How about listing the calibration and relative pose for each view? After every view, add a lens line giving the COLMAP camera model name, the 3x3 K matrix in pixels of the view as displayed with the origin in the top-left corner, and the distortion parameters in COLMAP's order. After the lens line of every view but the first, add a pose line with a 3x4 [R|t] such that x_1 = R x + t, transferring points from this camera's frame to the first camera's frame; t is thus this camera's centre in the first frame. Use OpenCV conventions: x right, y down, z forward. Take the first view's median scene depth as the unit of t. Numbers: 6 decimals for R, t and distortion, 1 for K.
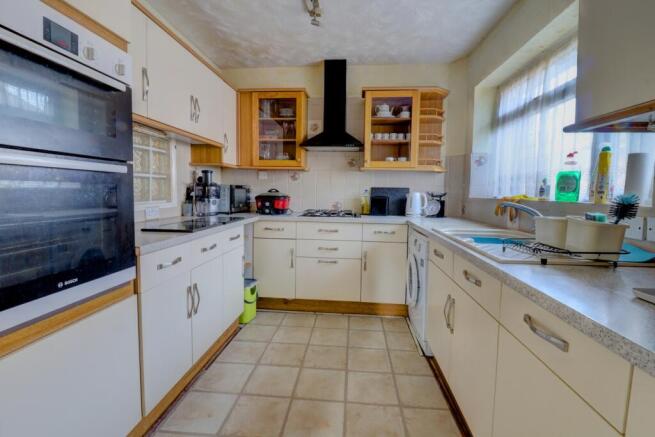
lens RADIAL K [[303.8, 0, 331.4], [0, 303.8, 210.8], [0, 0, 1]] dist [-0.000928, -0.014484]
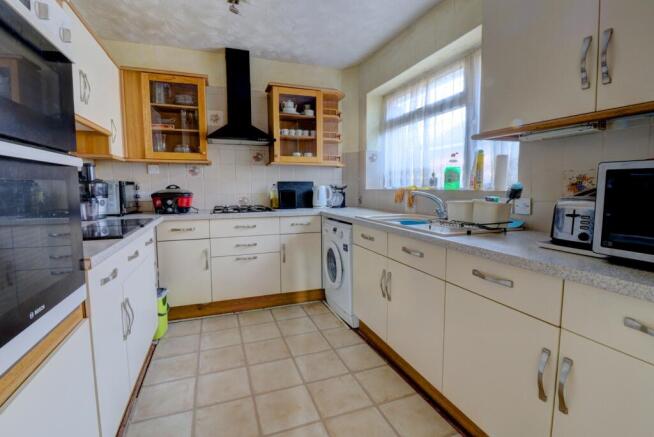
lens RADIAL K [[303.4, 0, 330.9], [0, 303.4, 210.8], [0, 0, 1]] dist [-0.000928, -0.014484]
pose [[0.905854, -0.055048, 0.419998, -0.167575], [0.047053, 0.998460, 0.029381, -0.000815], [-0.420969, -0.006853, 0.907049, 0.001751]]
